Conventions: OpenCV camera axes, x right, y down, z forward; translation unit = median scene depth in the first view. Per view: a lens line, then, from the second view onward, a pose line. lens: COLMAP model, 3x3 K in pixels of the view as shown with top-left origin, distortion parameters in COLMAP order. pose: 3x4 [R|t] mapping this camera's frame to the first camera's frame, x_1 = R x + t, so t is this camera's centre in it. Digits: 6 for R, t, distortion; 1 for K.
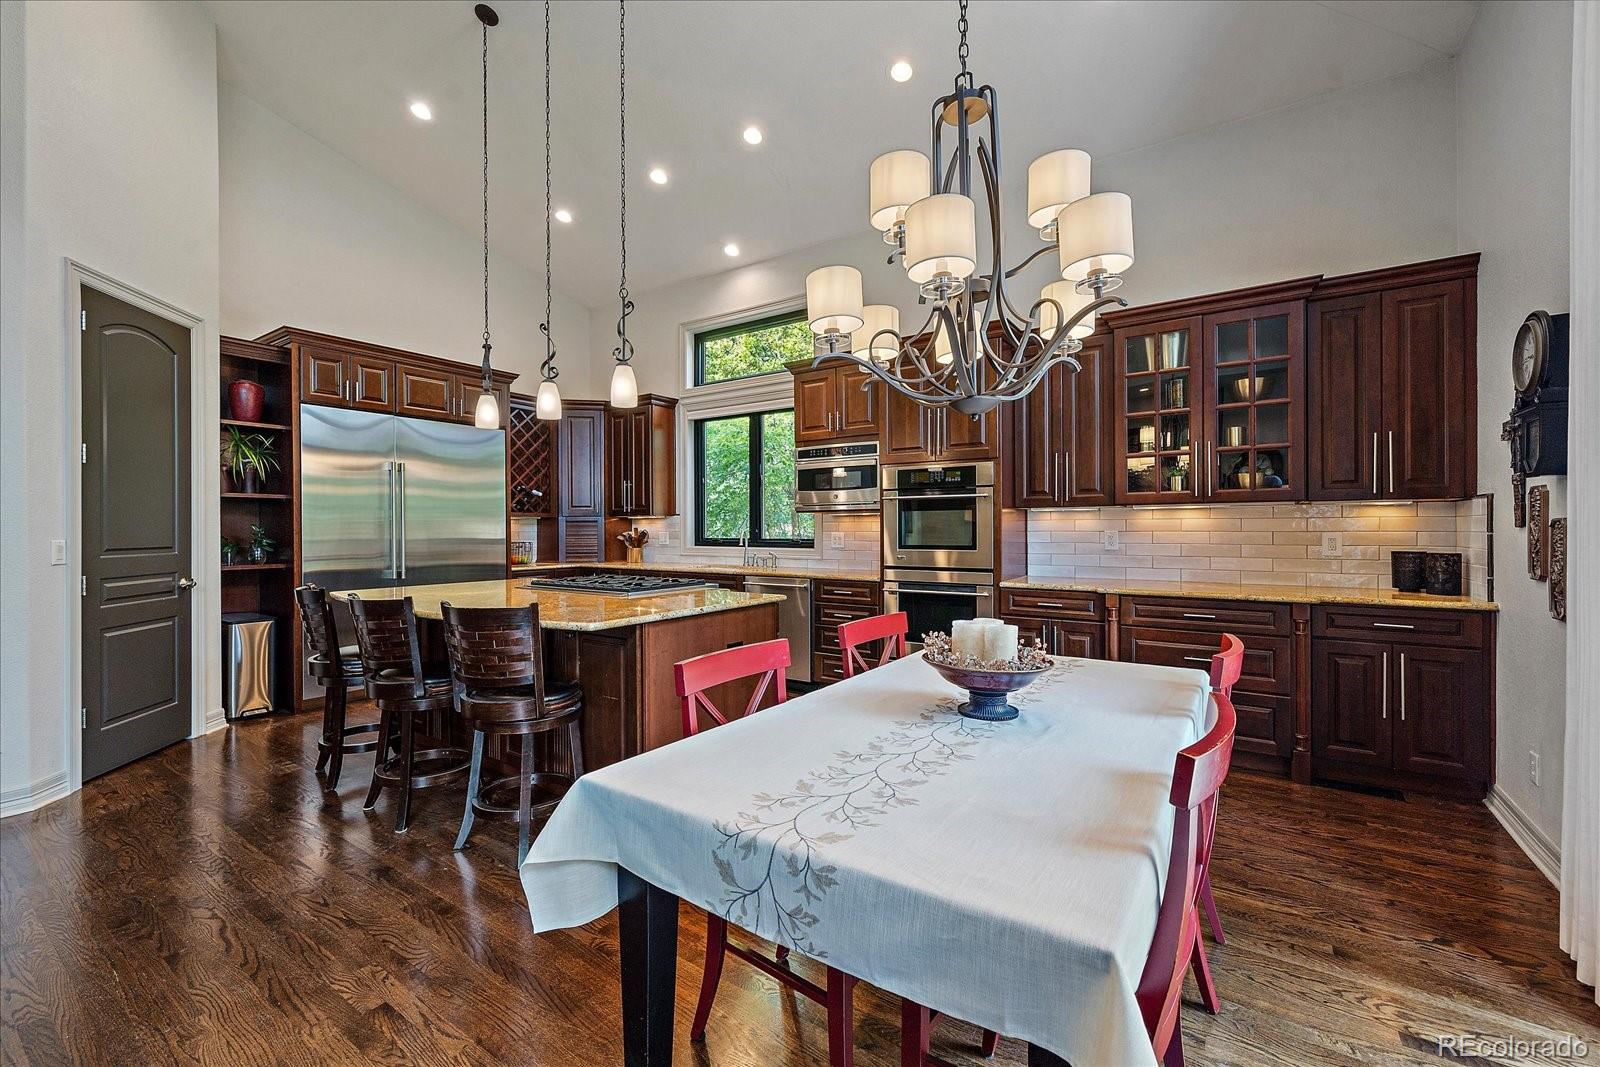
lens RADIAL K [[660.1, 0, 797.8], [0, 660.1, 526.6], [0, 0, 1]] dist [0.002698, 0.000013]
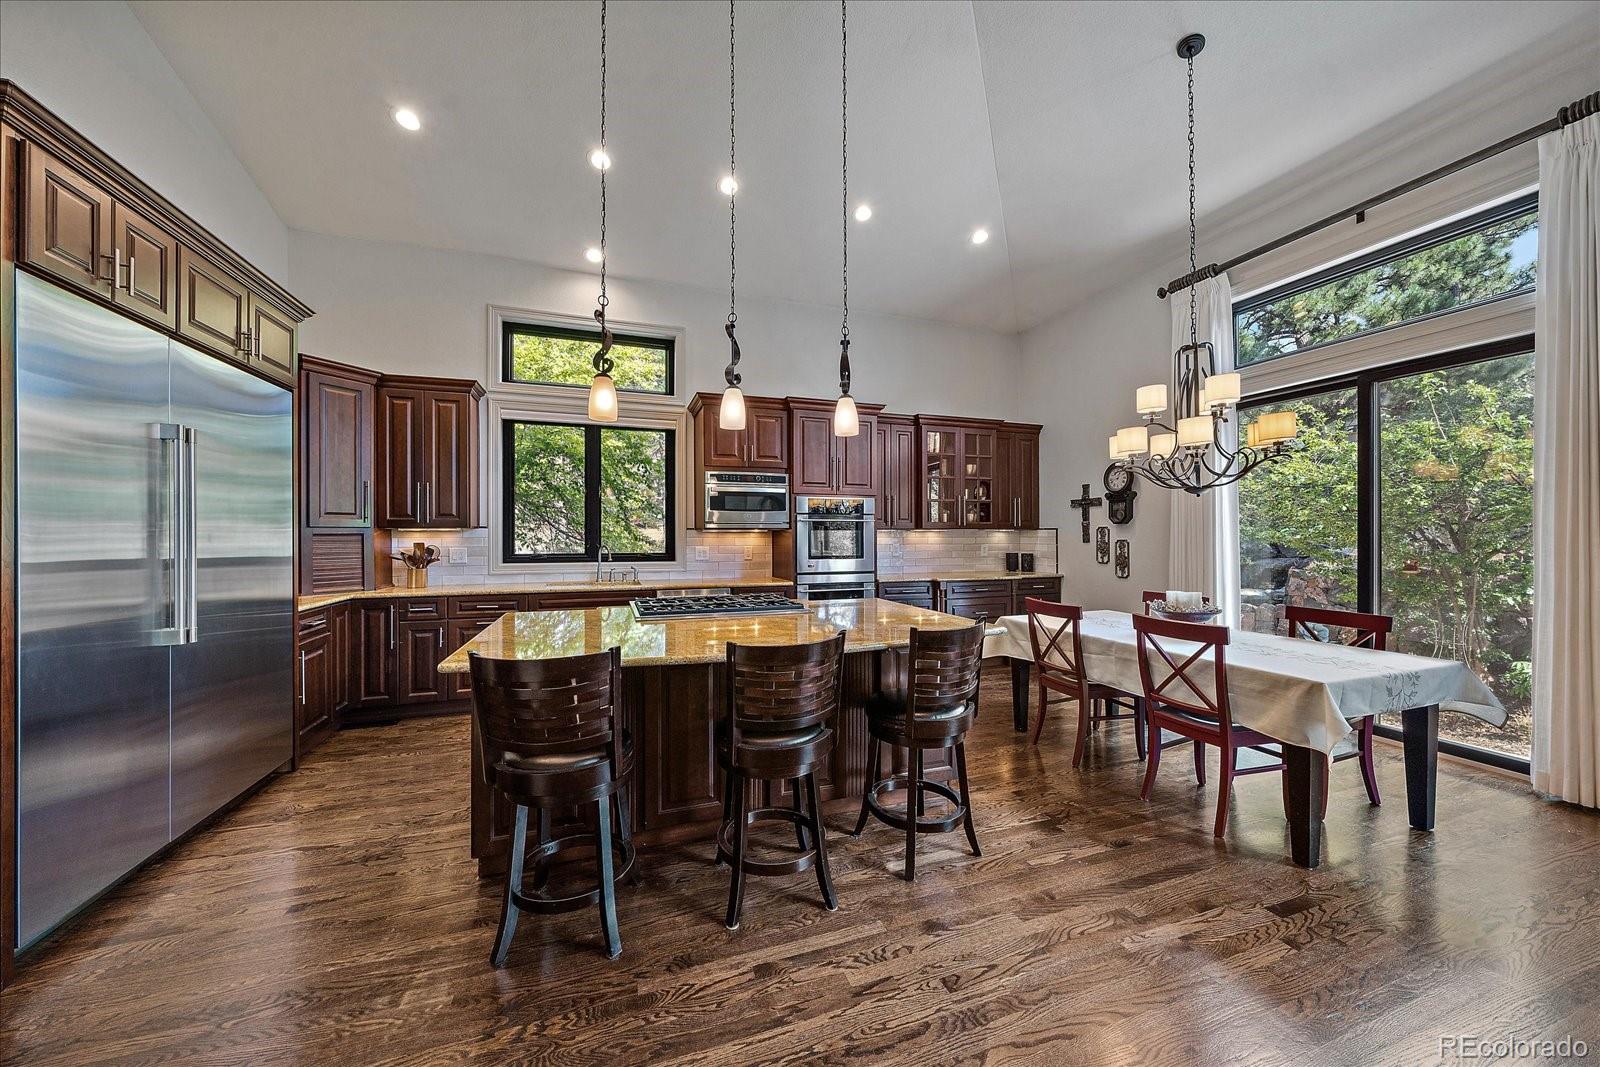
lens RADIAL K [[550.1, 0, 794.5], [0, 550.1, 534.2], [0, 0, 1]] dist [-0.005839, 0.000062]
pose [[0.601478, 0.005967, 0.798867, -0.898299], [-0.003308, 0.999982, -0.004979, -0.012313], [-0.798883, 0.000352, 0.601487, 0.455751]]
